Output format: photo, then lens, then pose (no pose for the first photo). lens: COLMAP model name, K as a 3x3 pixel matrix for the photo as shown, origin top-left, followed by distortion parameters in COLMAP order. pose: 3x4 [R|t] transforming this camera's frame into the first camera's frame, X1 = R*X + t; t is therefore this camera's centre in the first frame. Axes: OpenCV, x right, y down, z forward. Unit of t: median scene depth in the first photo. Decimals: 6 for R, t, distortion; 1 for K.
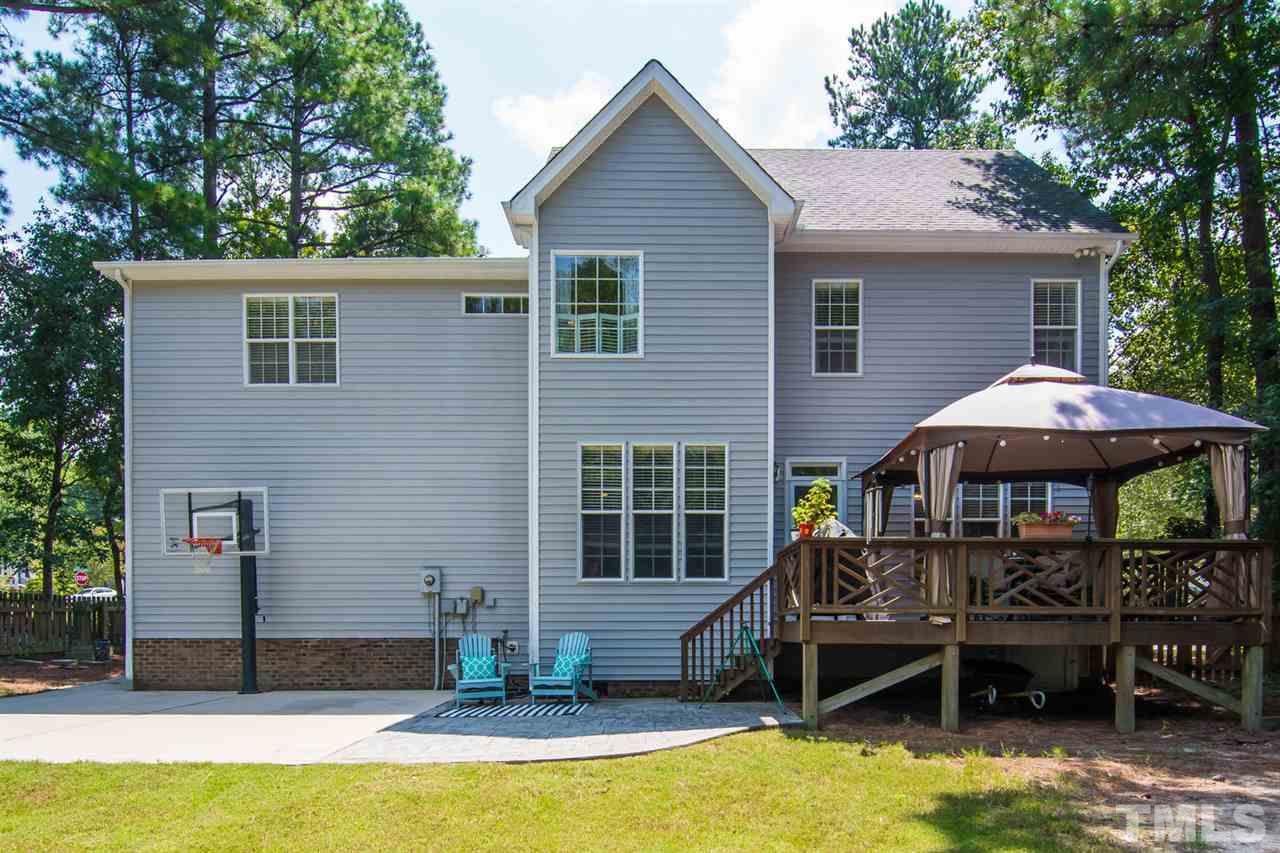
lens RADIAL K [[883.7, 0, 639.9], [0, 883.7, 648.5], [0, 0, 1]] dist [-0.003819, -0.002619]
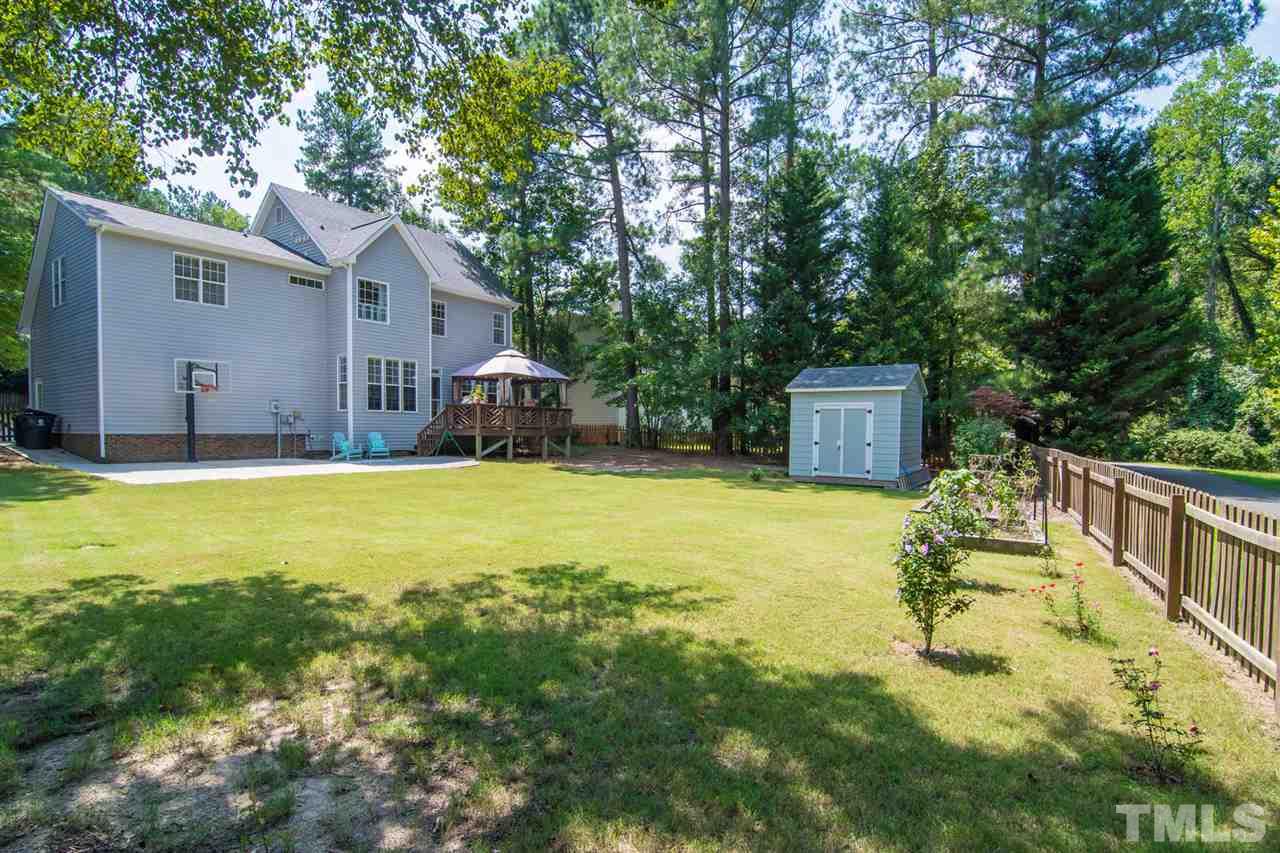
lens RADIAL K [[618.1, 0, 640.0], [0, 618.1, 426.5], [0, 0, 1]] dist [0.000328, 0.000012]
pose [[0.565457, 0.008055, 0.824739, -1.060318], [0.005515, 0.999893, -0.013547, -0.004659], [-0.824759, 0.012209, 0.565352, -0.613889]]
